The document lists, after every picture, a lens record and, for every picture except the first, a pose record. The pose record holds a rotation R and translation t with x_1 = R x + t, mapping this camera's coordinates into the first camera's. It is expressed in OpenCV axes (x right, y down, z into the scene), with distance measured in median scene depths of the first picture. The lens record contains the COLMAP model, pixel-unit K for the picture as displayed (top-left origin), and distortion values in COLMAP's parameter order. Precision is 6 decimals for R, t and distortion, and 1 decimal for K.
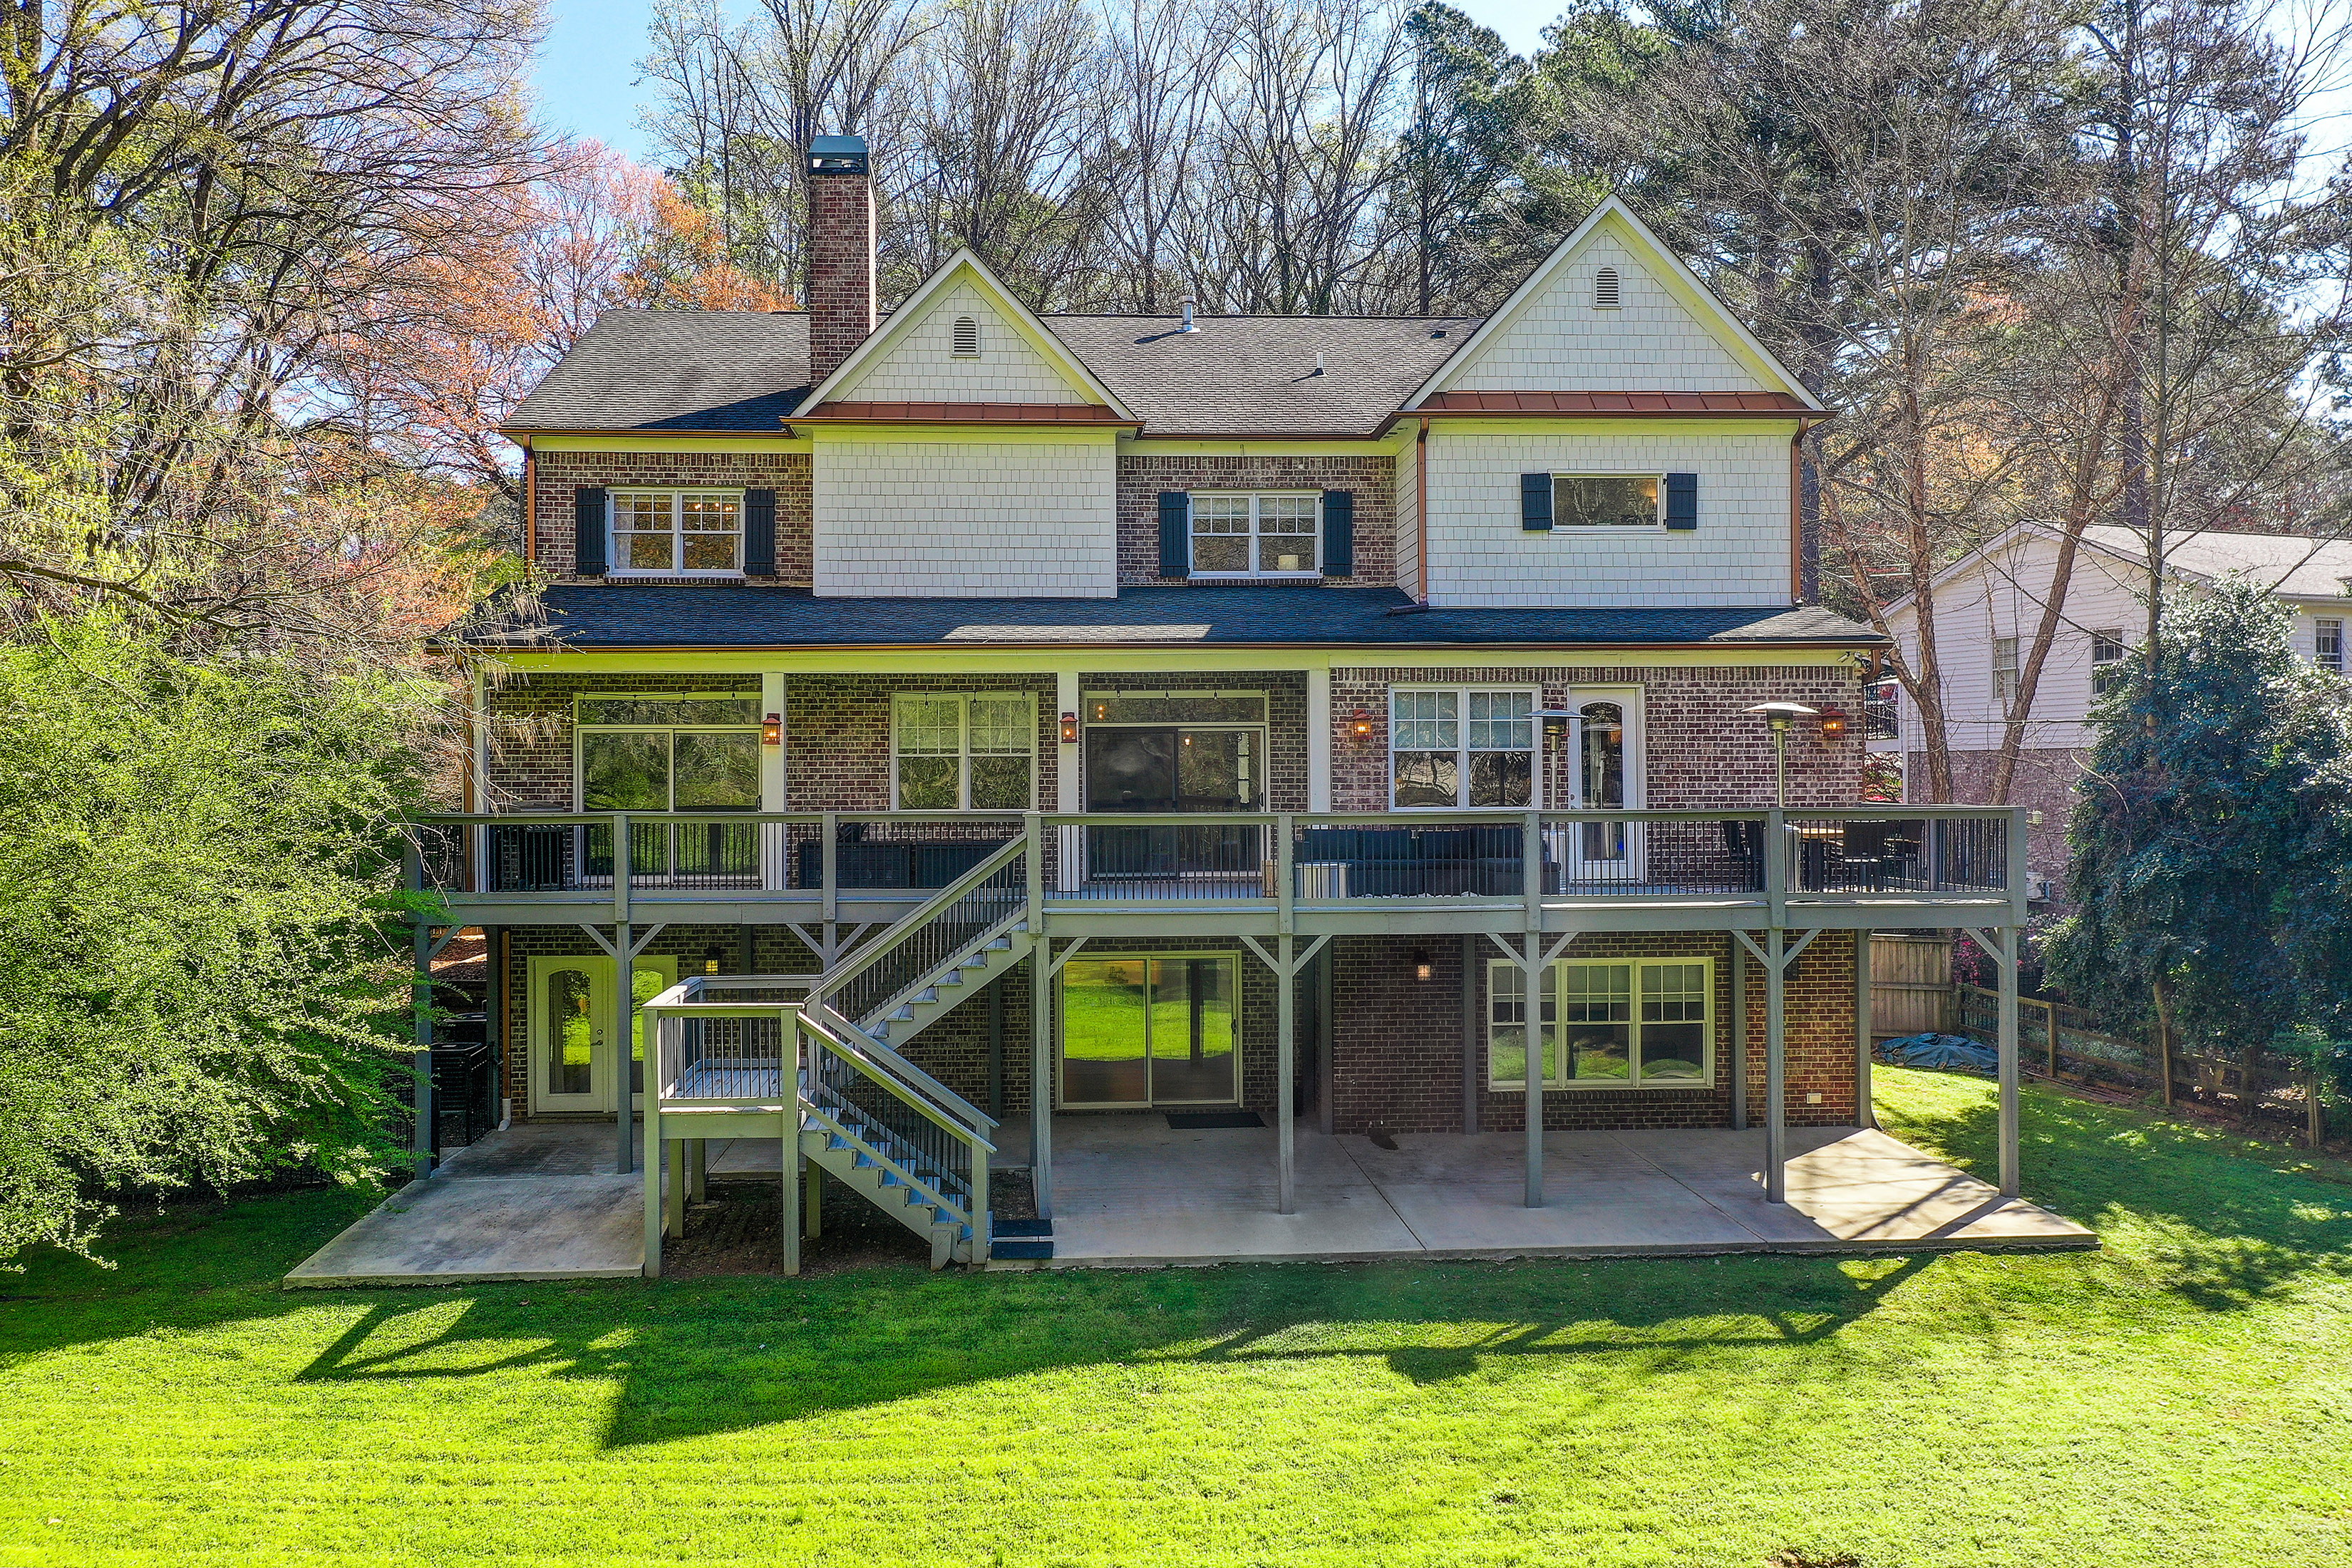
lens RADIAL K [[1912.3, 0, 1176.0], [0, 1912.3, 784.0], [0, 0, 1]] dist [-0.000359, -0.001241]
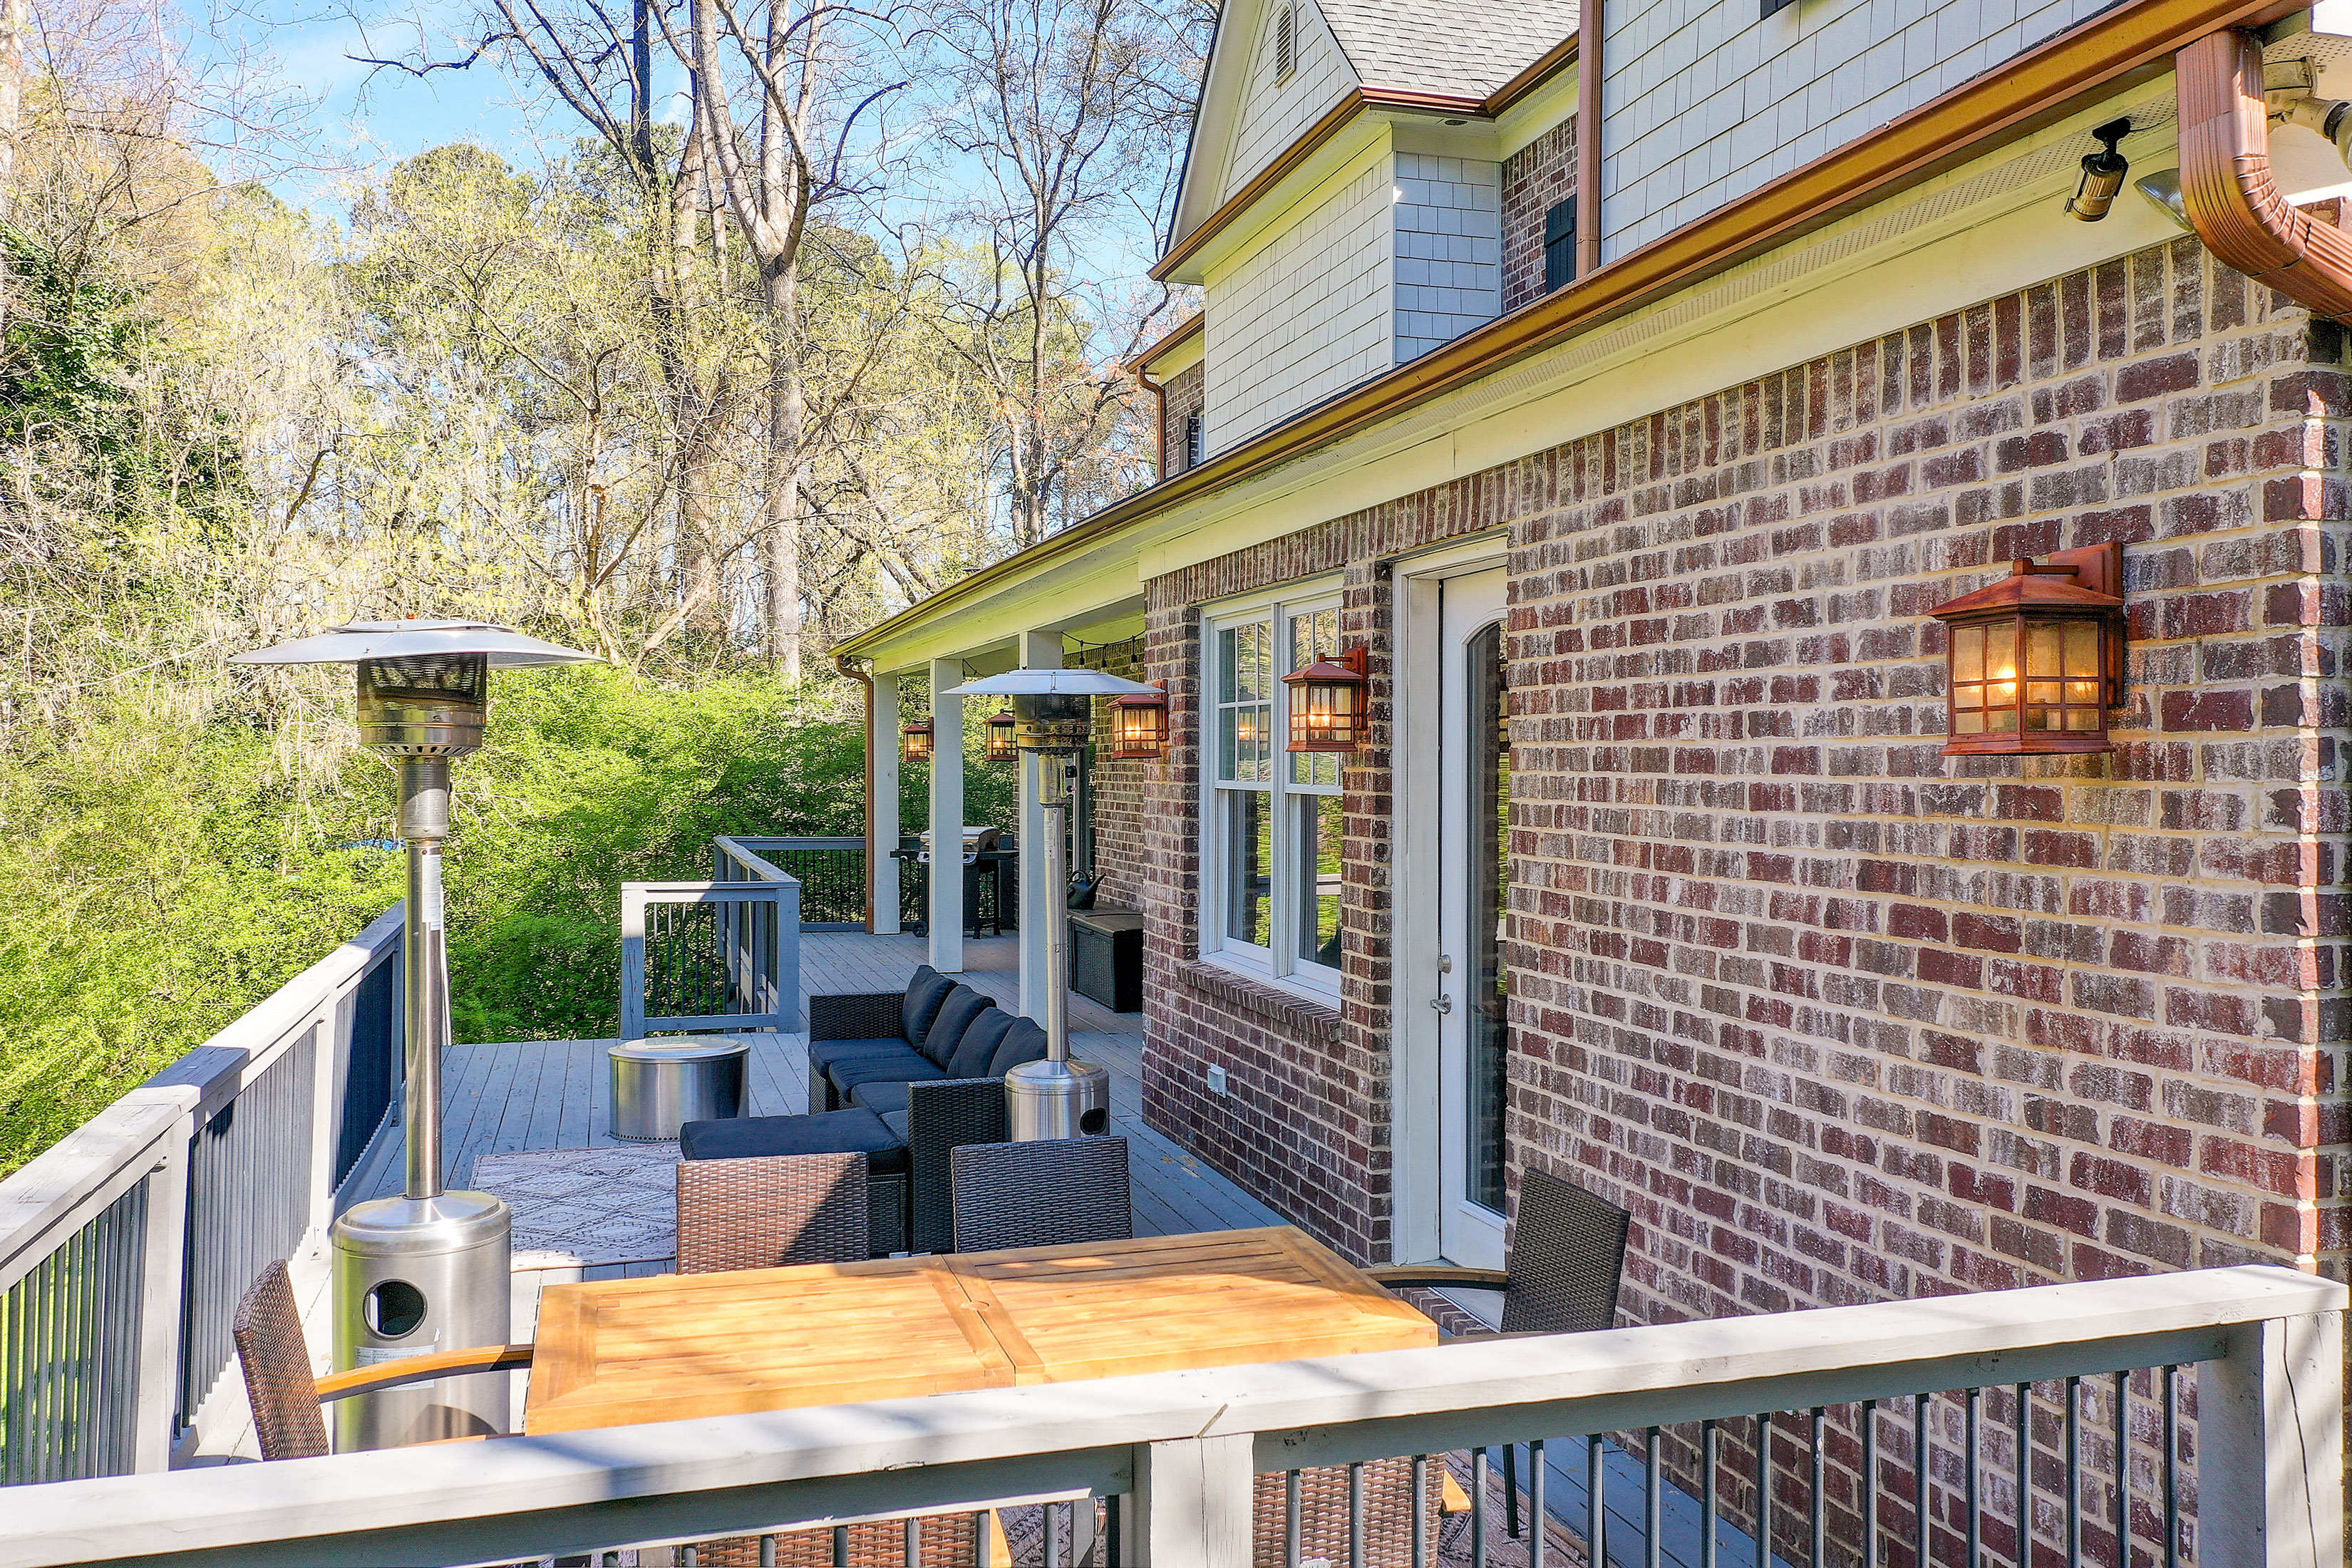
lens RADIAL K [[1877.3, 0, 1176.0], [0, 1877.3, 784.0], [0, 0, 1]] dist [0.042301, 0.000256]
pose [[0.228052, 0.020298, -0.973437, 0.439193], [-0.002915, 0.999792, 0.020165, -0.023607], [0.973645, -0.001761, 0.228064, 0.846875]]
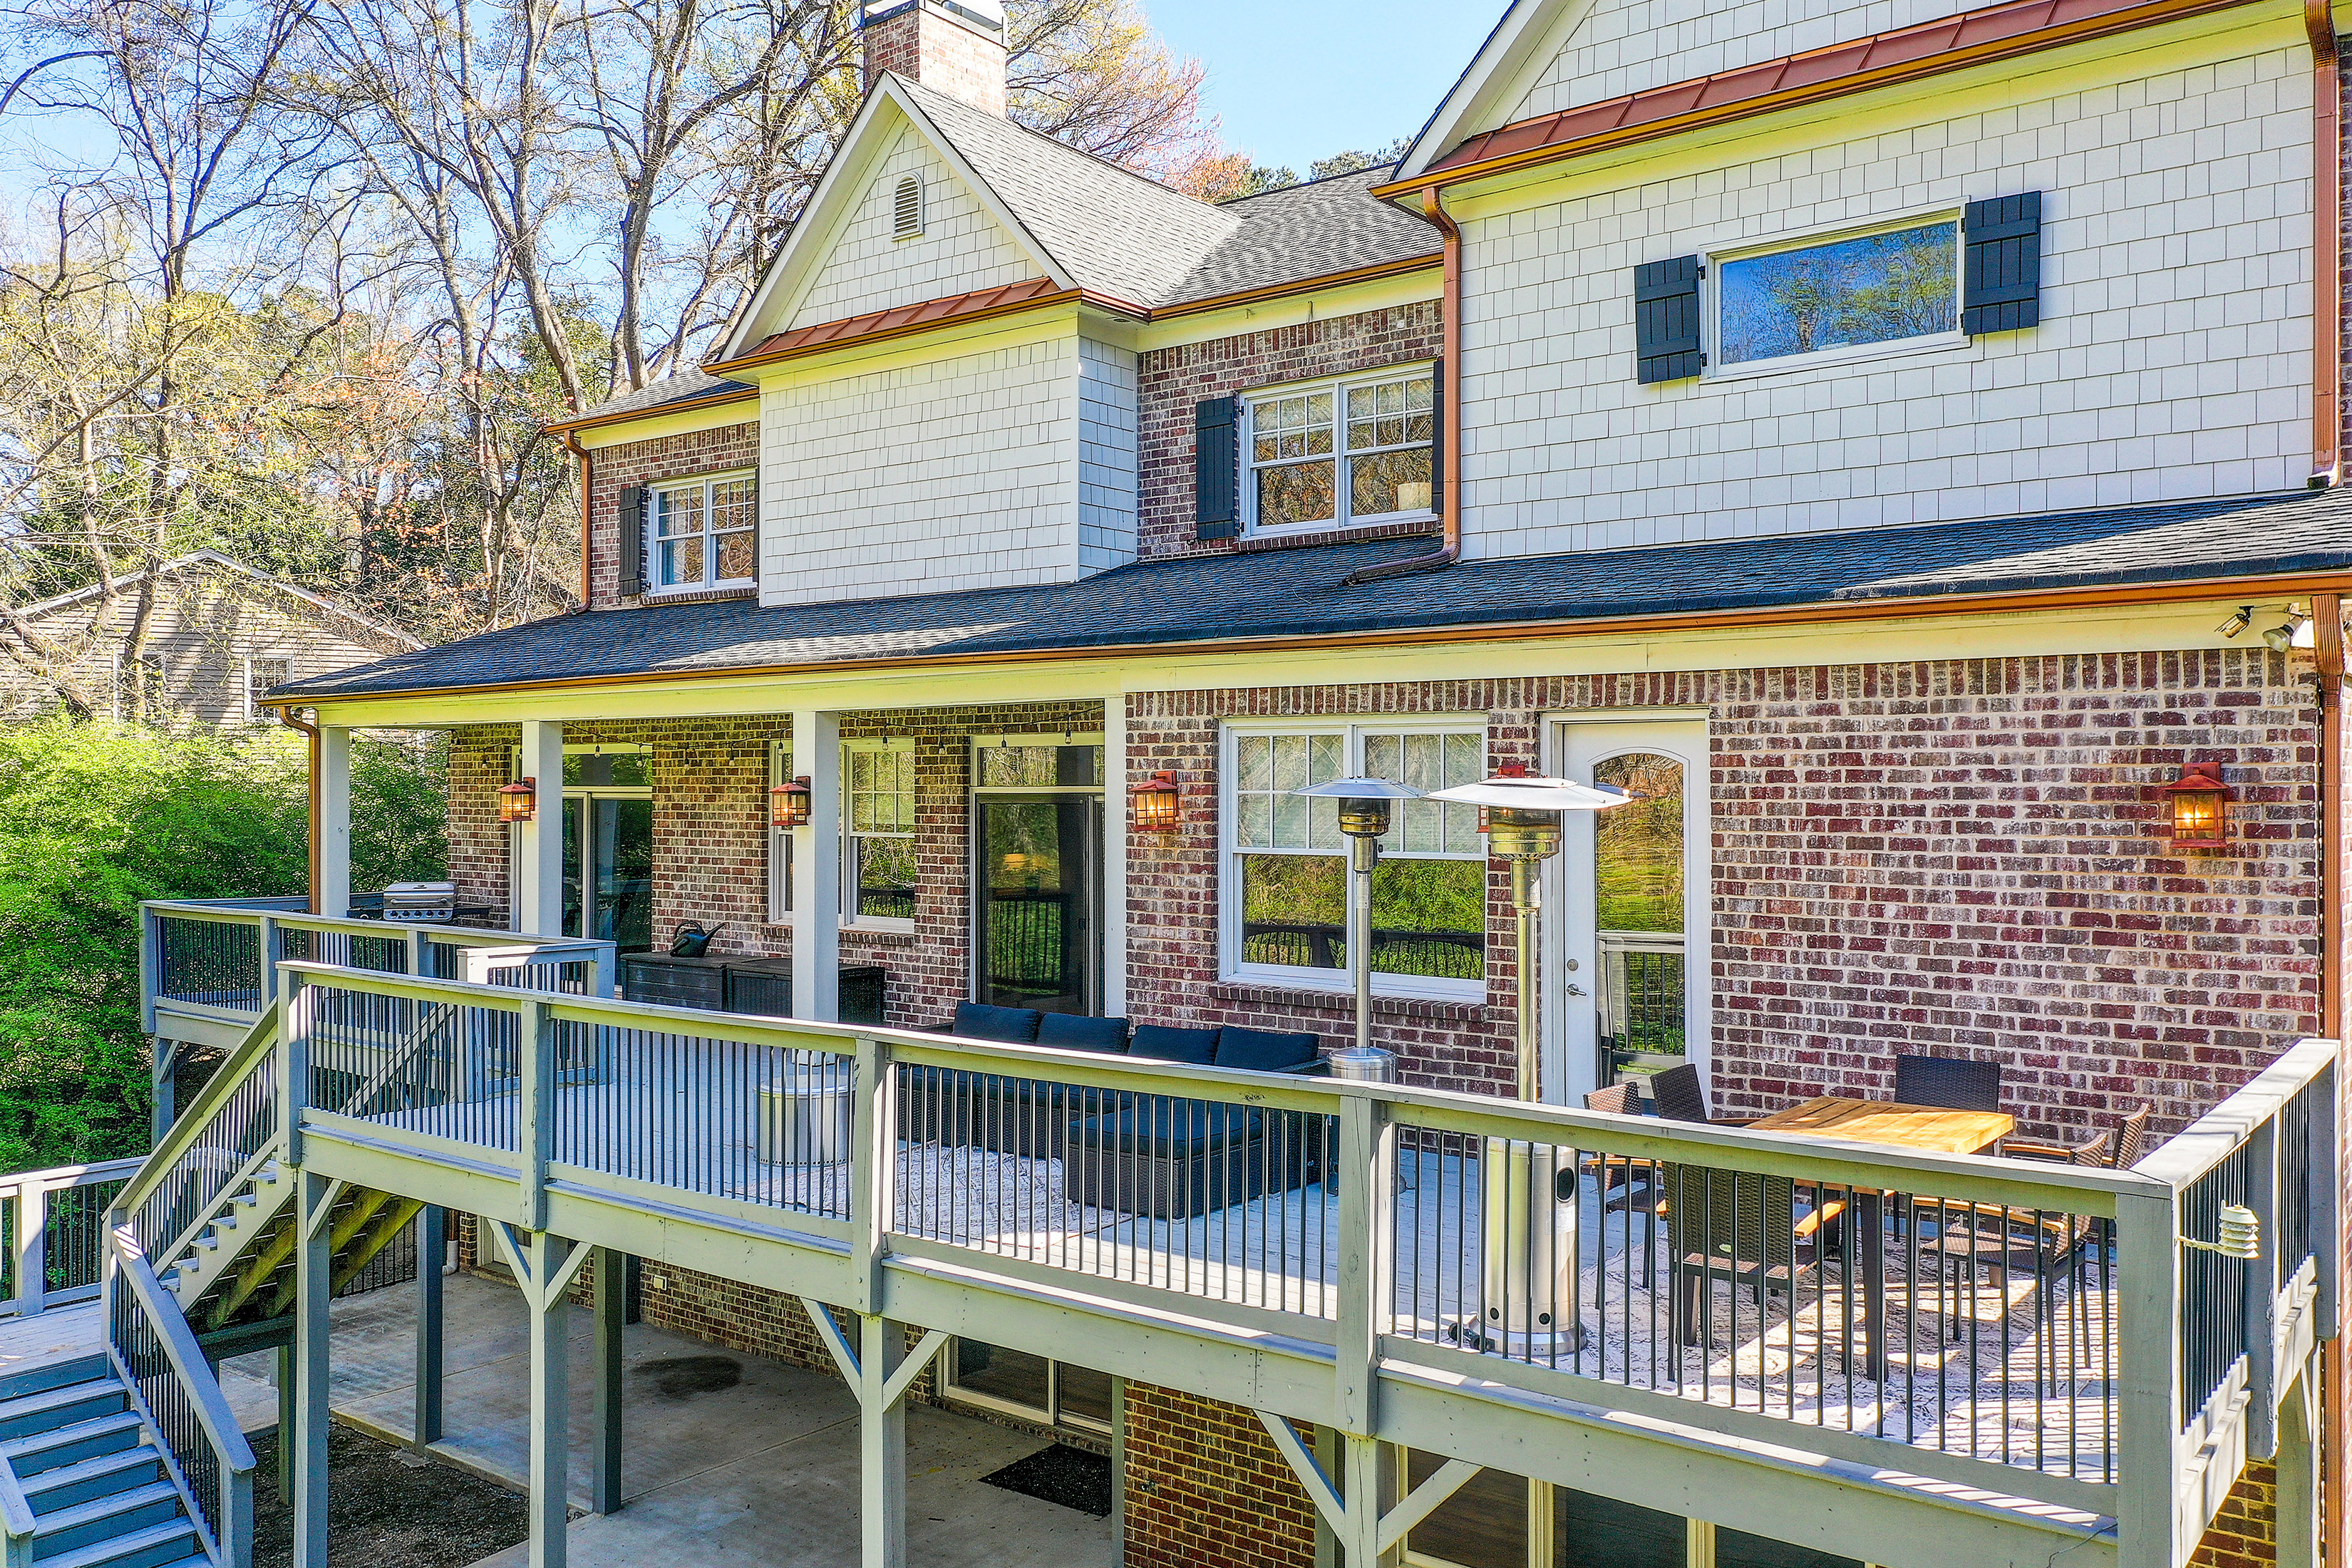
lens RADIAL K [[1912.3, 0, 1176.0], [0, 1912.3, 784.0], [0, 0, 1]] dist [-0.000359, -0.001241]
pose [[0.743238, 0.005484, -0.669005, 0.412306], [-0.005113, 0.999984, 0.002517, -0.034171], [0.669008, 0.001550, 0.743254, 0.569716]]
